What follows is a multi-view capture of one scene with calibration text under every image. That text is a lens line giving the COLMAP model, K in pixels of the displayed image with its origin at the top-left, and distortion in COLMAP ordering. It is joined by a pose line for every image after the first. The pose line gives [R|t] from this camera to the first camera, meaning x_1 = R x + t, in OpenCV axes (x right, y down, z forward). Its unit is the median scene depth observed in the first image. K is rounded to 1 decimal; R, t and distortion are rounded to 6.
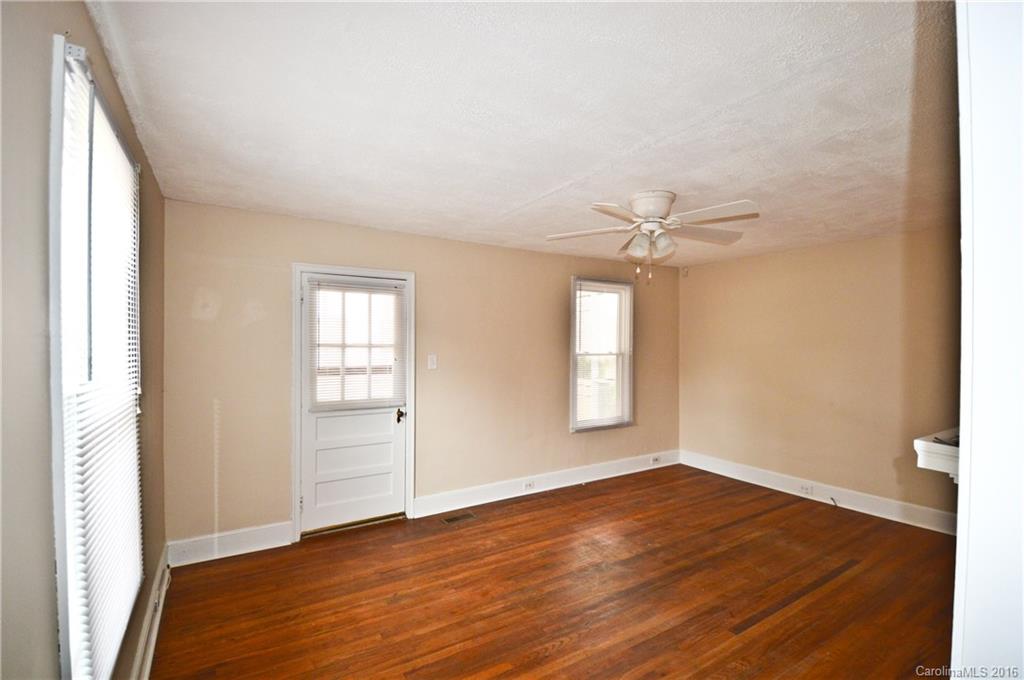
lens RADIAL K [[460.3, 0, 514.1], [0, 460.3, 344.2], [0, 0, 1]] dist [0.003125, -0.015588]
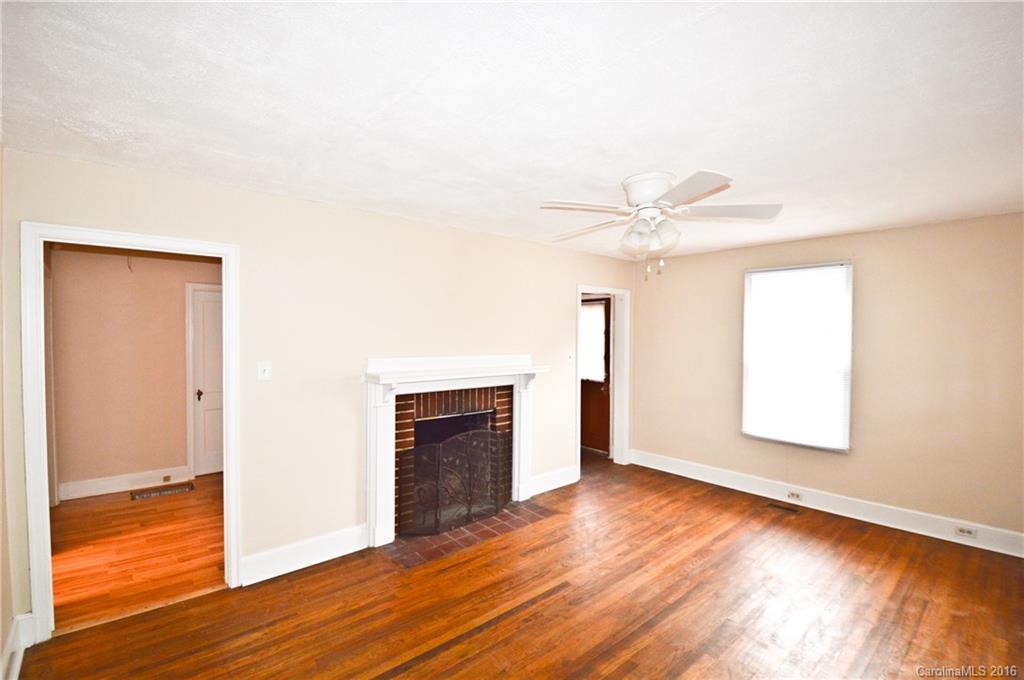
lens RADIAL K [[460.3, 0, 514.1], [0, 460.3, 344.2], [0, 0, 1]] dist [0.003125, -0.015588]
pose [[-0.987114, -0.003248, -0.159987, 0.701093], [-0.007524, 0.999630, 0.026124, -0.028175], [0.159843, 0.026991, -0.986773, 1.857969]]
